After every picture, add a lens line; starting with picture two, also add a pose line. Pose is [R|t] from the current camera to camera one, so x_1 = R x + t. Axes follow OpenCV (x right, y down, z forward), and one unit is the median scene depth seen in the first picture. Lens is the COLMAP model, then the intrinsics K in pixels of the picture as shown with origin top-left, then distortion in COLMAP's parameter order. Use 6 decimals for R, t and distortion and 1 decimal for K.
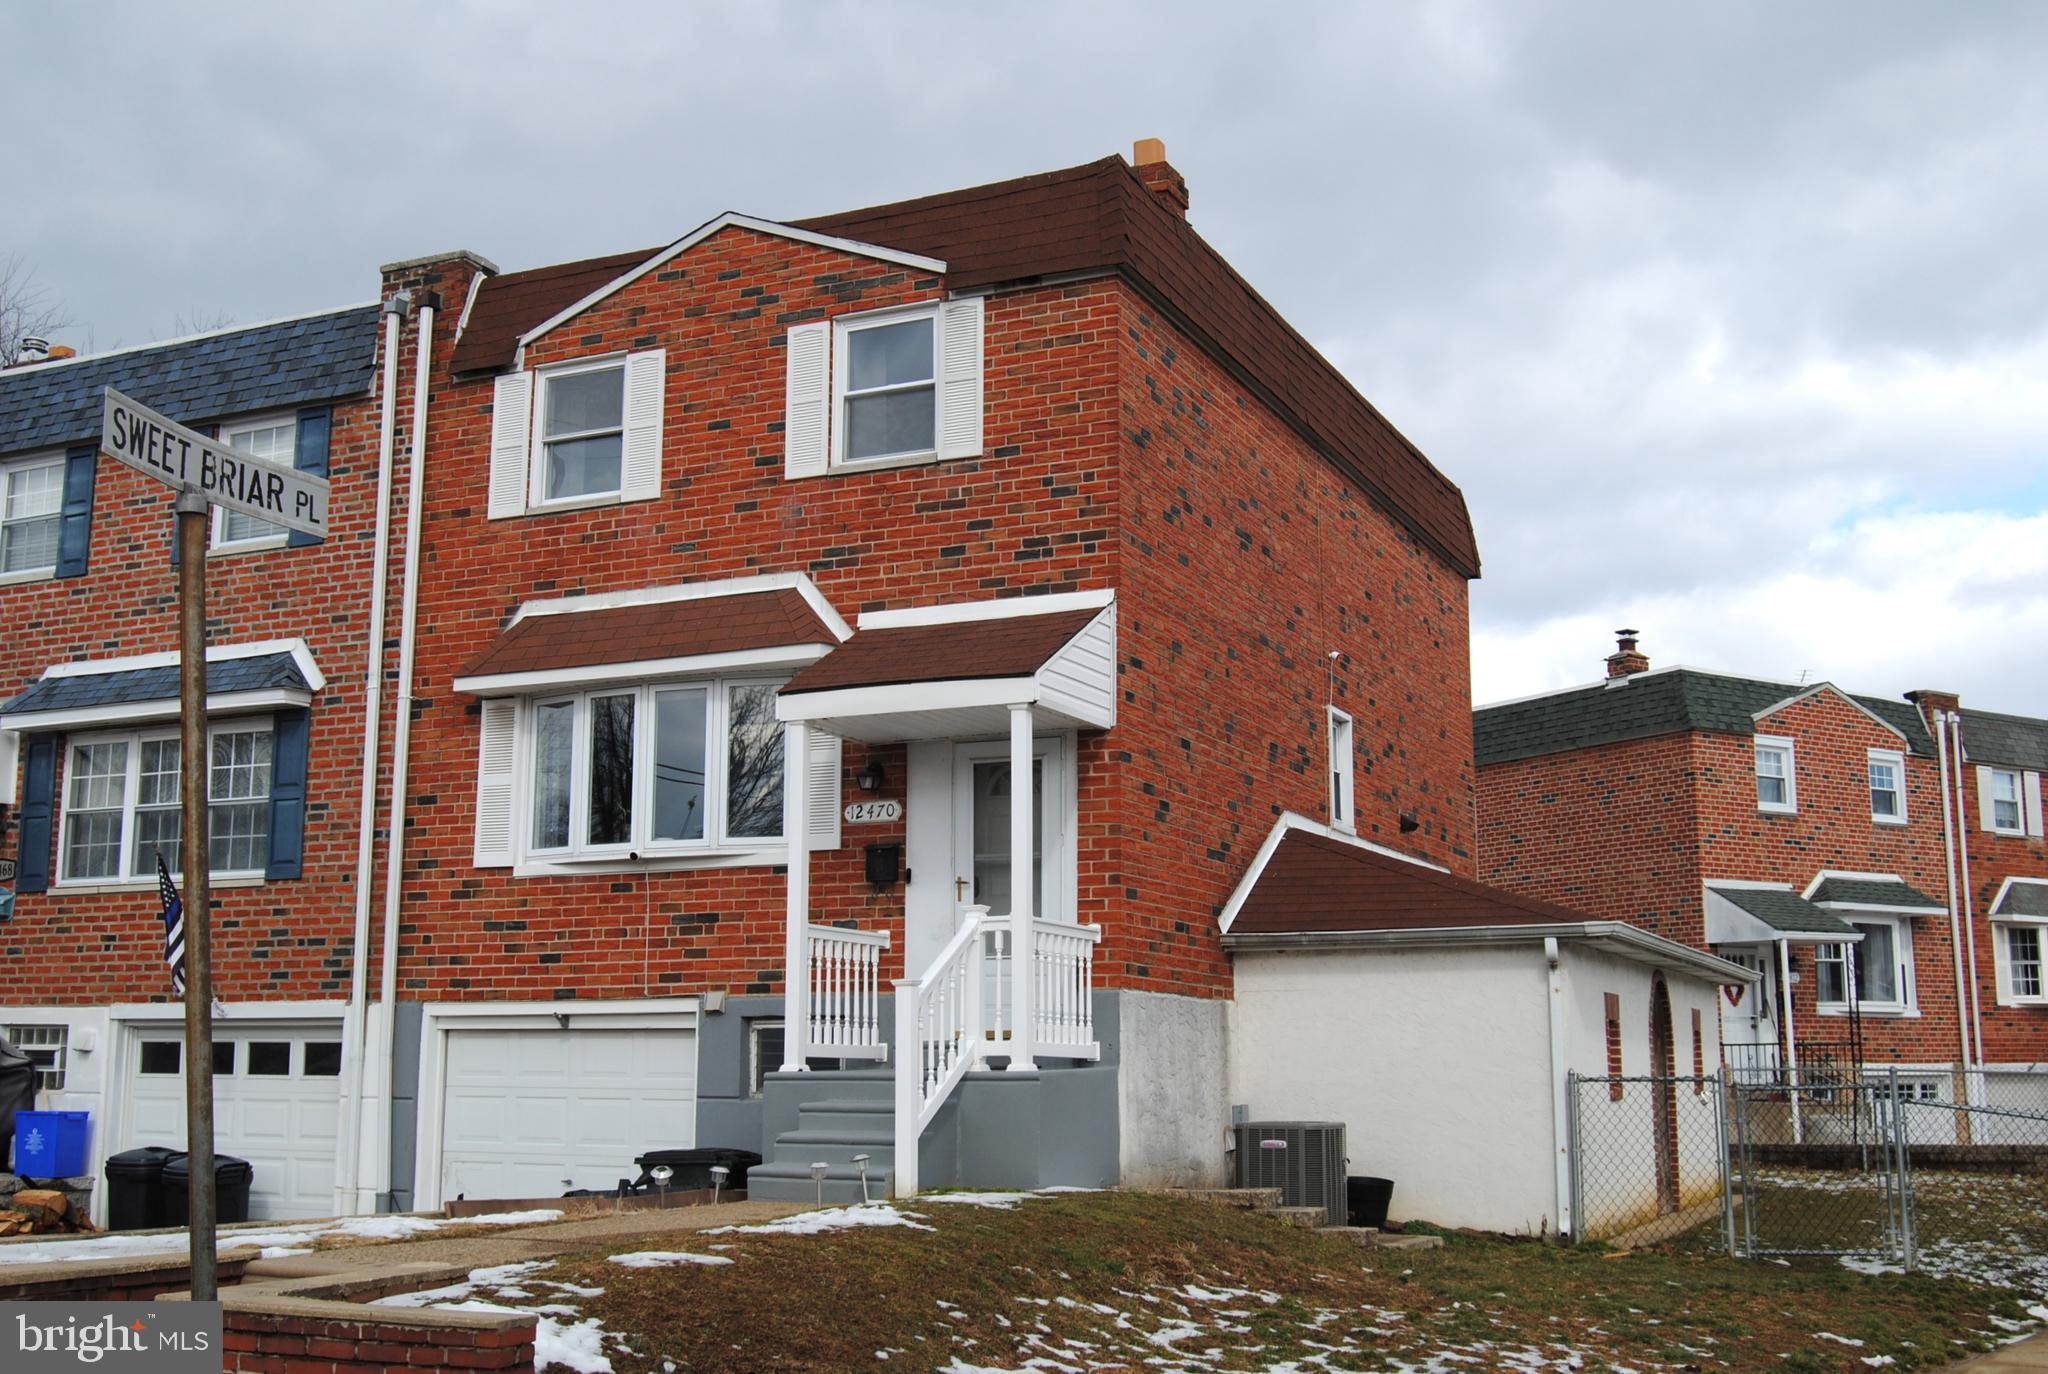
lens RADIAL K [[2218.1, 0, 1028.3], [0, 2218.1, 677.5], [0, 0, 1]] dist [-0.077874, 0.041612]
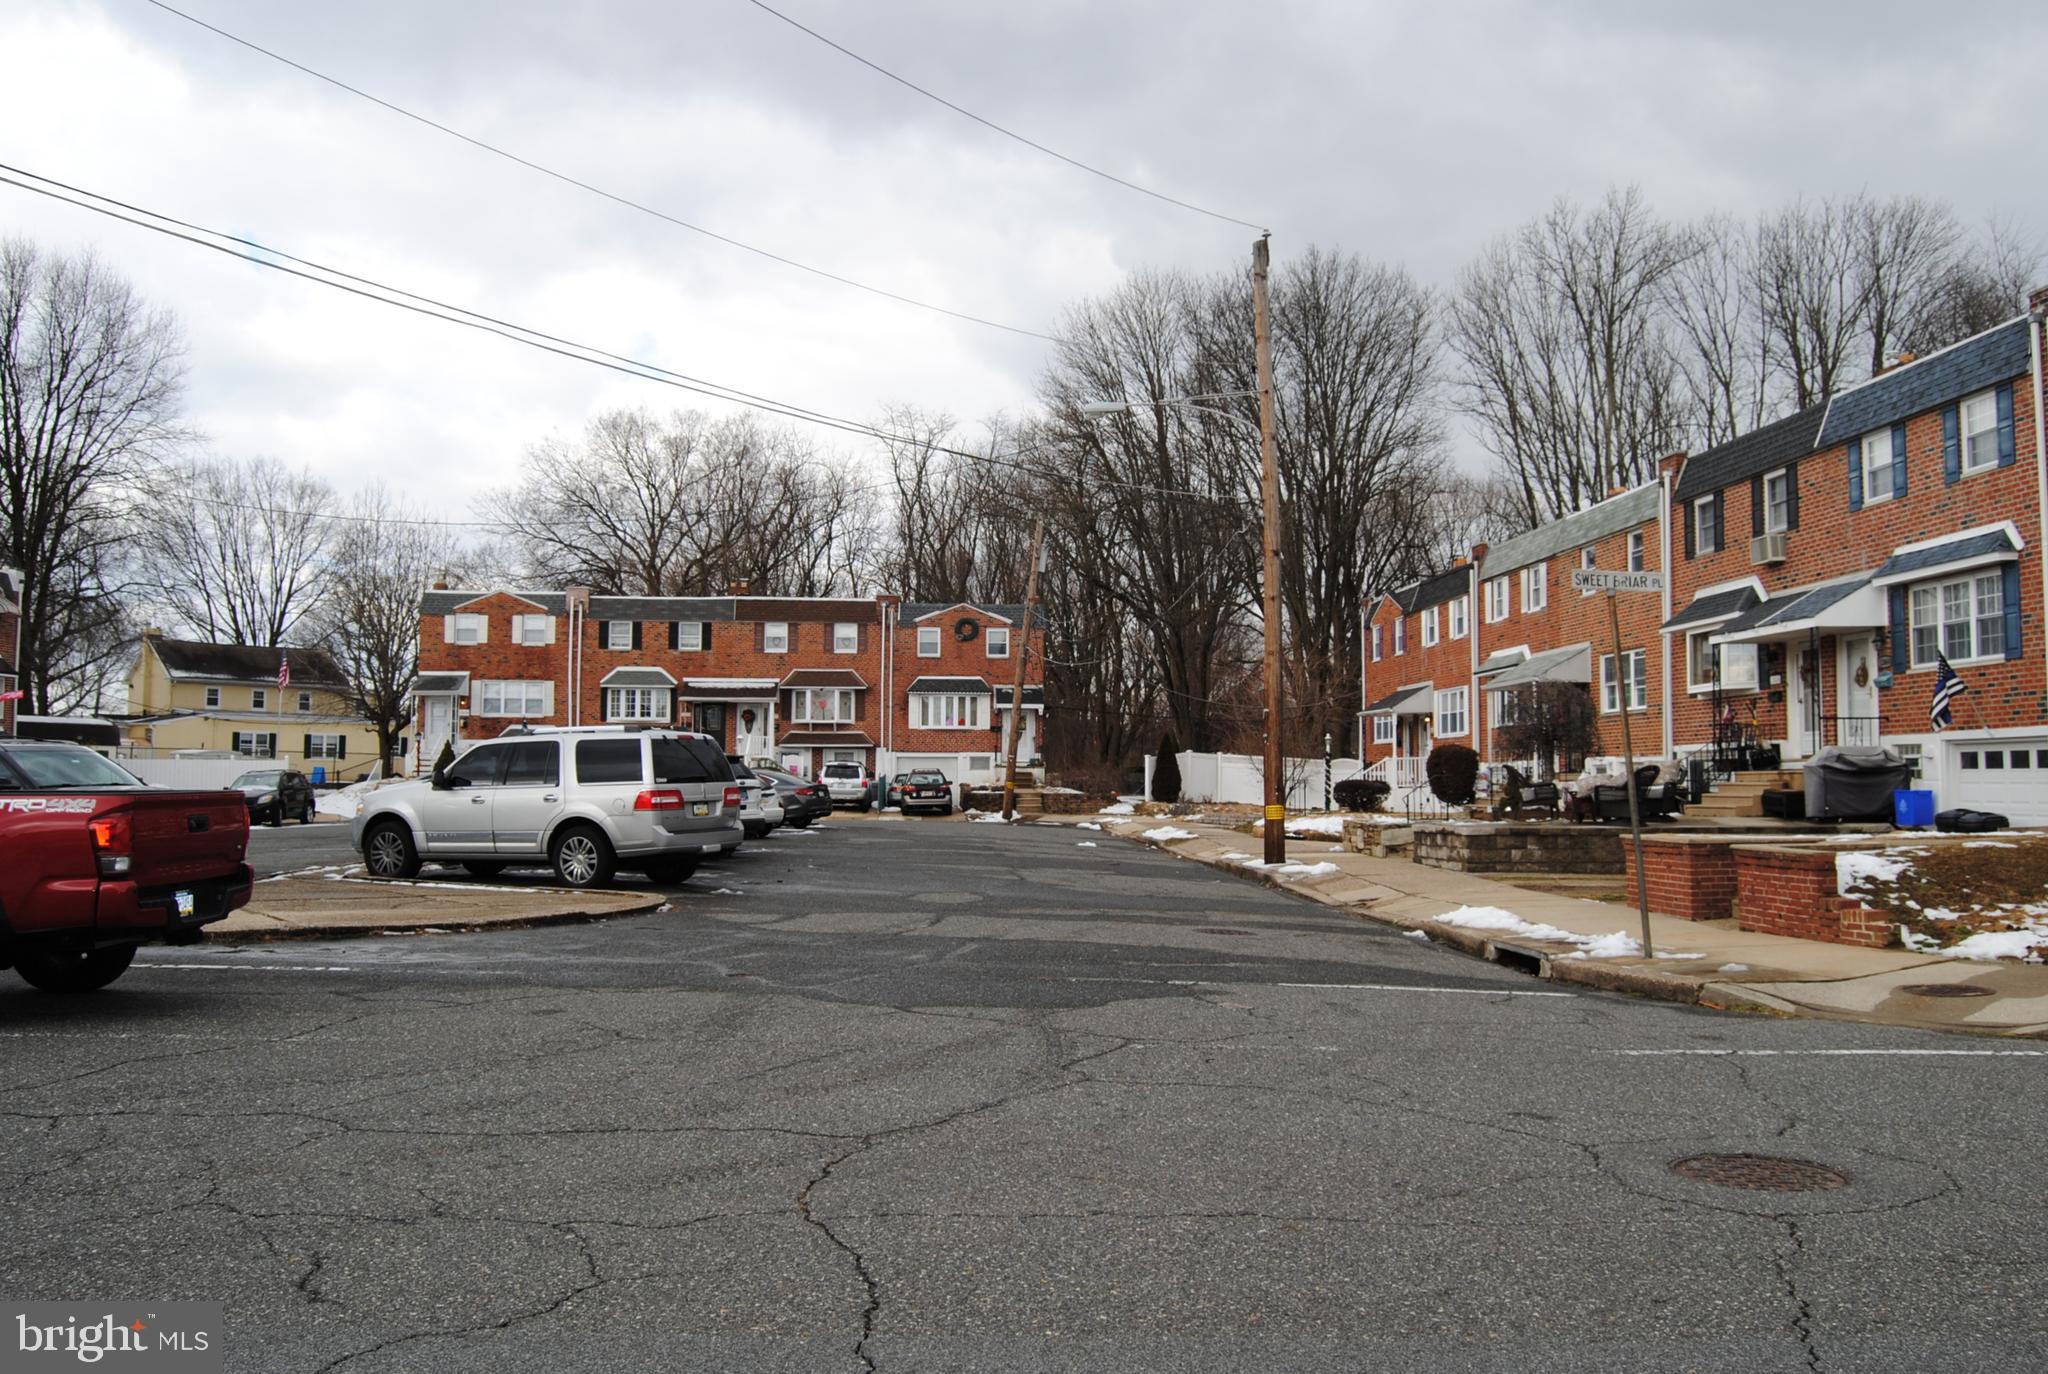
lens RADIAL K [[1682.1, 0, 1035.1], [0, 1682.1, 666.6], [0, 0, 1]] dist [-0.099298, 0.042475]
pose [[0.472460, -0.059296, -0.879355, 0.419877], [0.155409, 0.987706, 0.016896, -0.043851], [0.867542, -0.144642, 0.475867, -0.289818]]
